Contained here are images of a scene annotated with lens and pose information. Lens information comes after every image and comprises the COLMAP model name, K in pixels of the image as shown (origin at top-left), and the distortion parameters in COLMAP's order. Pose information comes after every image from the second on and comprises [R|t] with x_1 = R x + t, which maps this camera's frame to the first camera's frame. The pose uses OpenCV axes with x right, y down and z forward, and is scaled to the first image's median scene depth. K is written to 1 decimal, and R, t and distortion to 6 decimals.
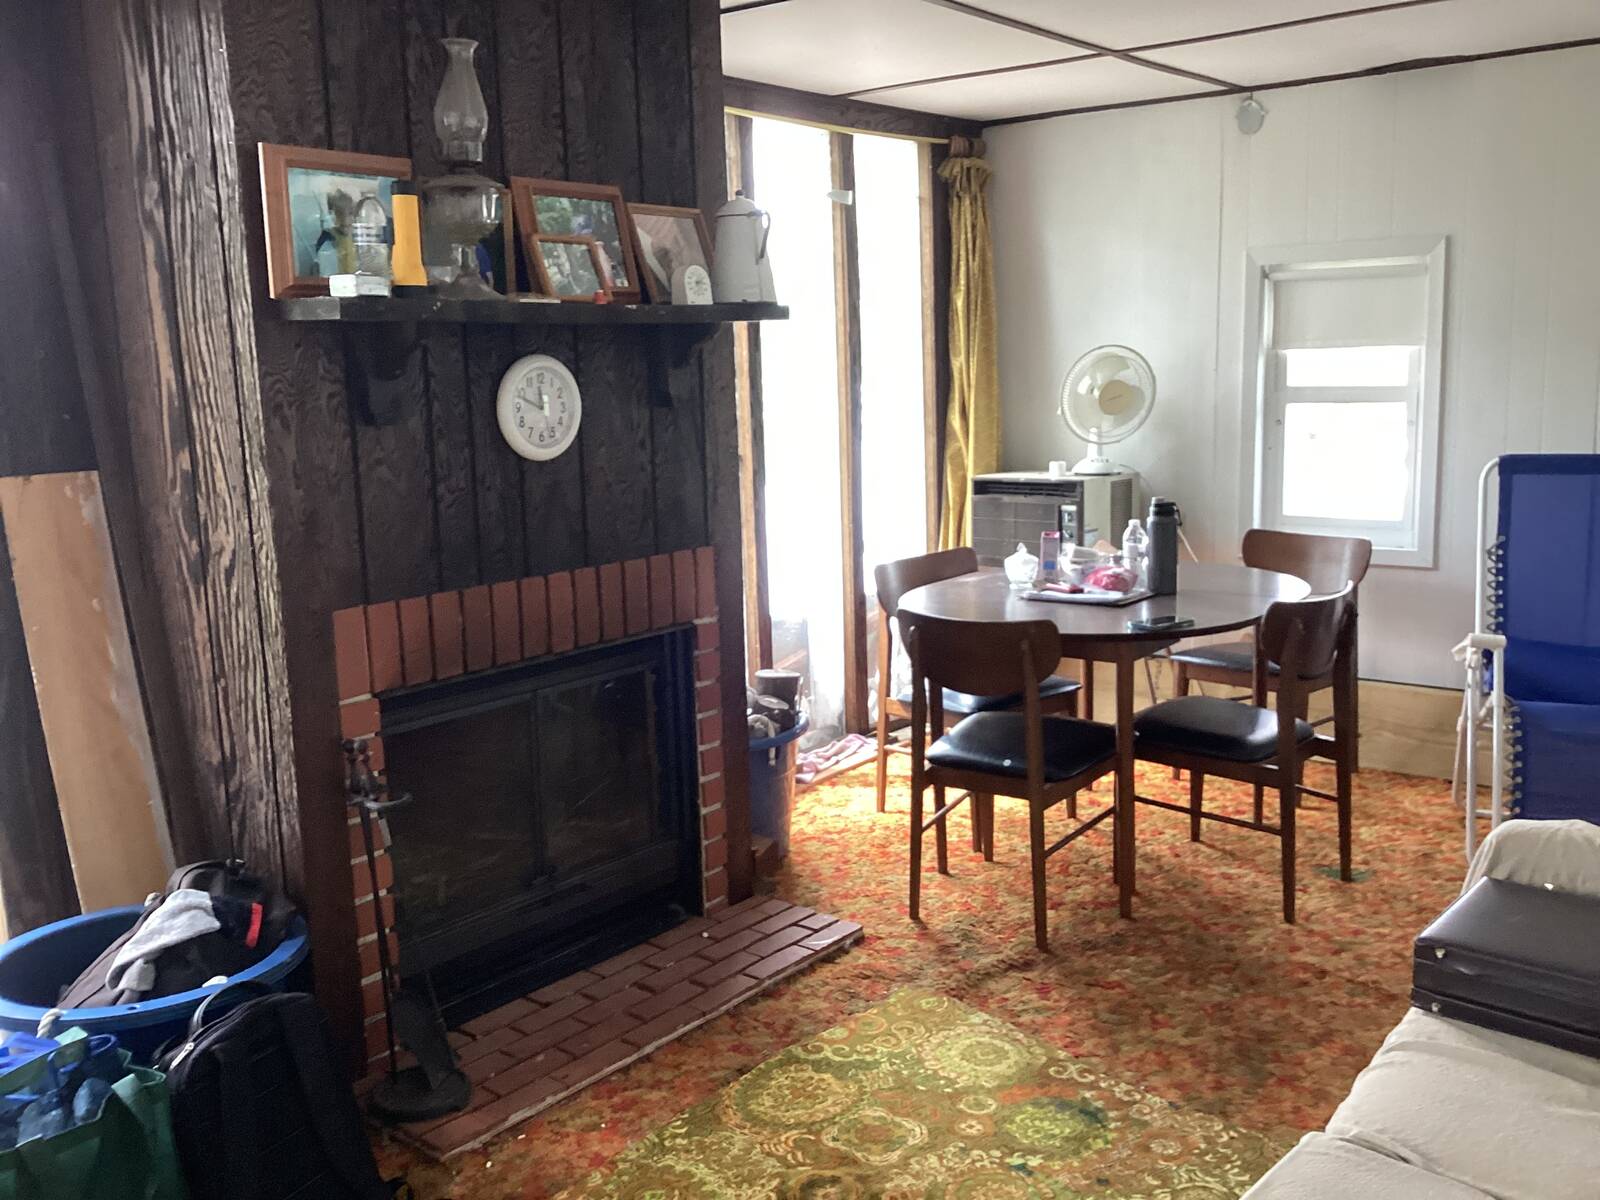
lens RADIAL K [[1471.9, 0, 800.0], [0, 1471.9, 600.0], [0, 0, 1]] dist [0.212743, -0.483364]
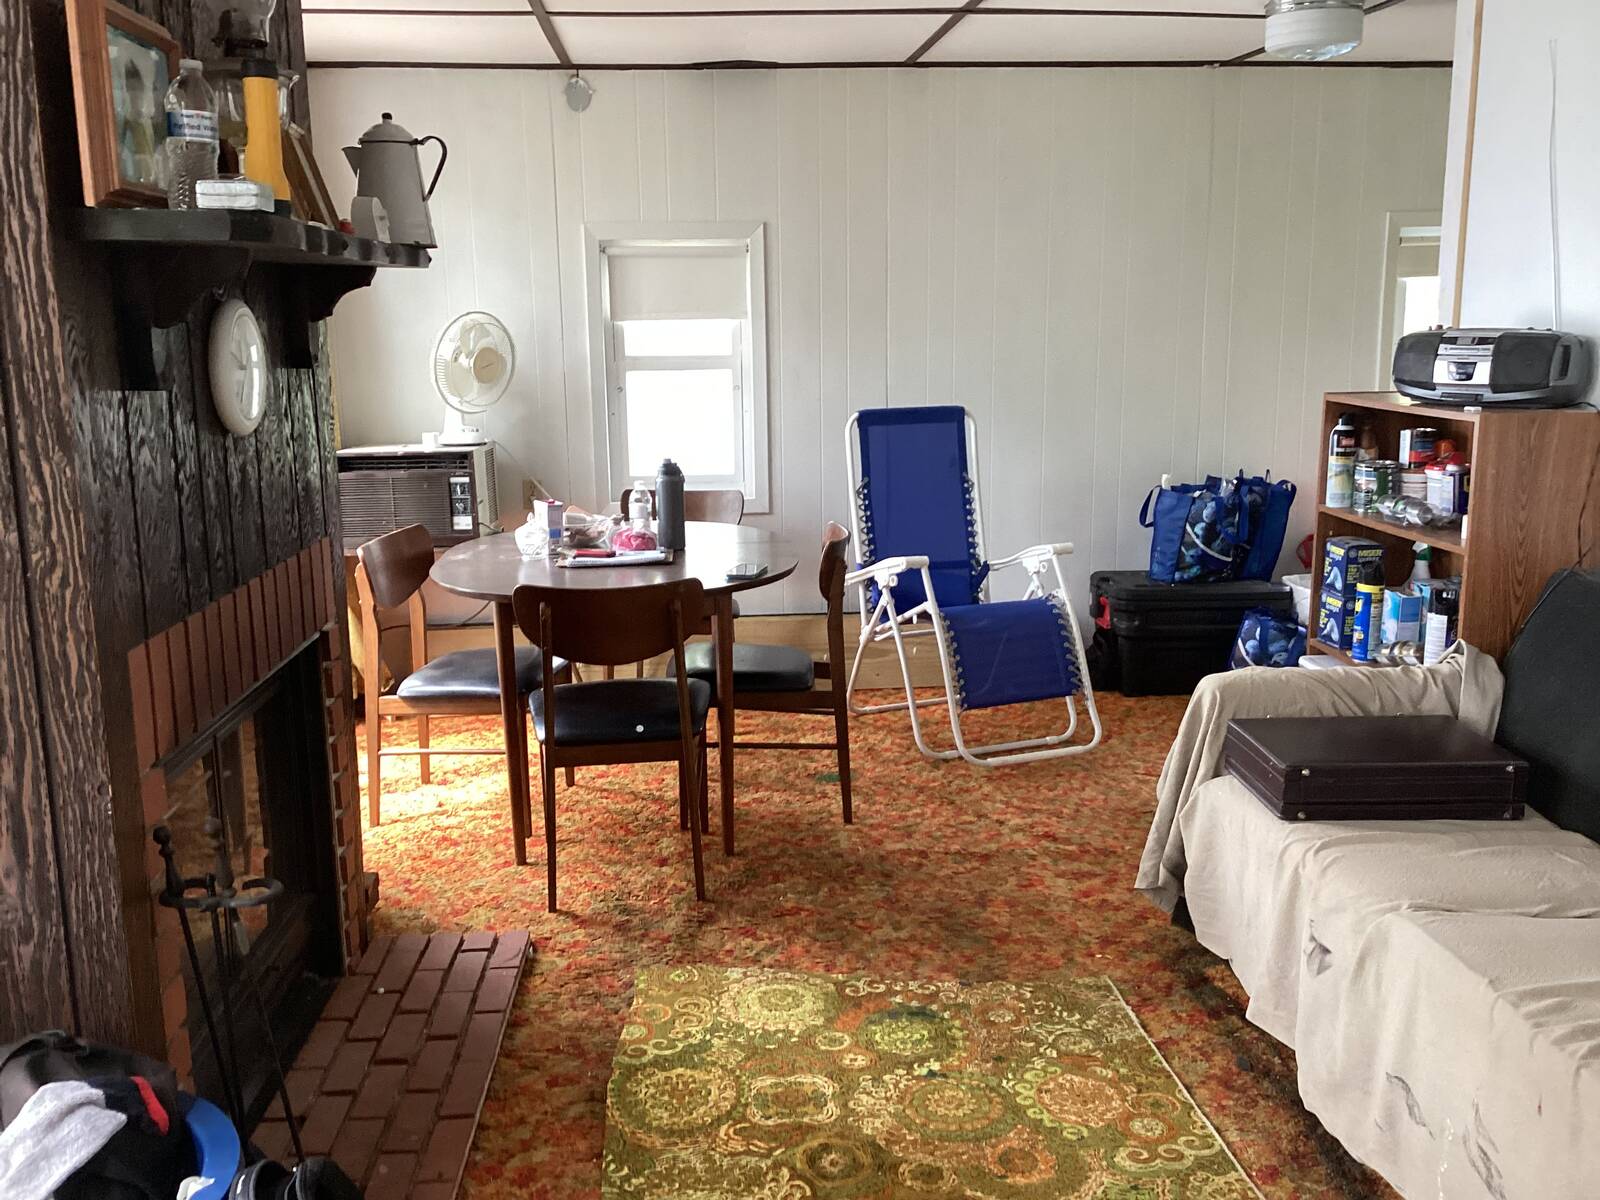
lens RADIAL K [[1457.8, 0, 800.0], [0, 1457.8, 600.0], [0, 0, 1]] dist [0.157438, -0.197013]
pose [[0.738720, -0.116438, 0.663879, -0.424907], [0.108578, 0.992659, 0.053284, -0.016122], [-0.665209, 0.032720, 0.745940, 0.198413]]
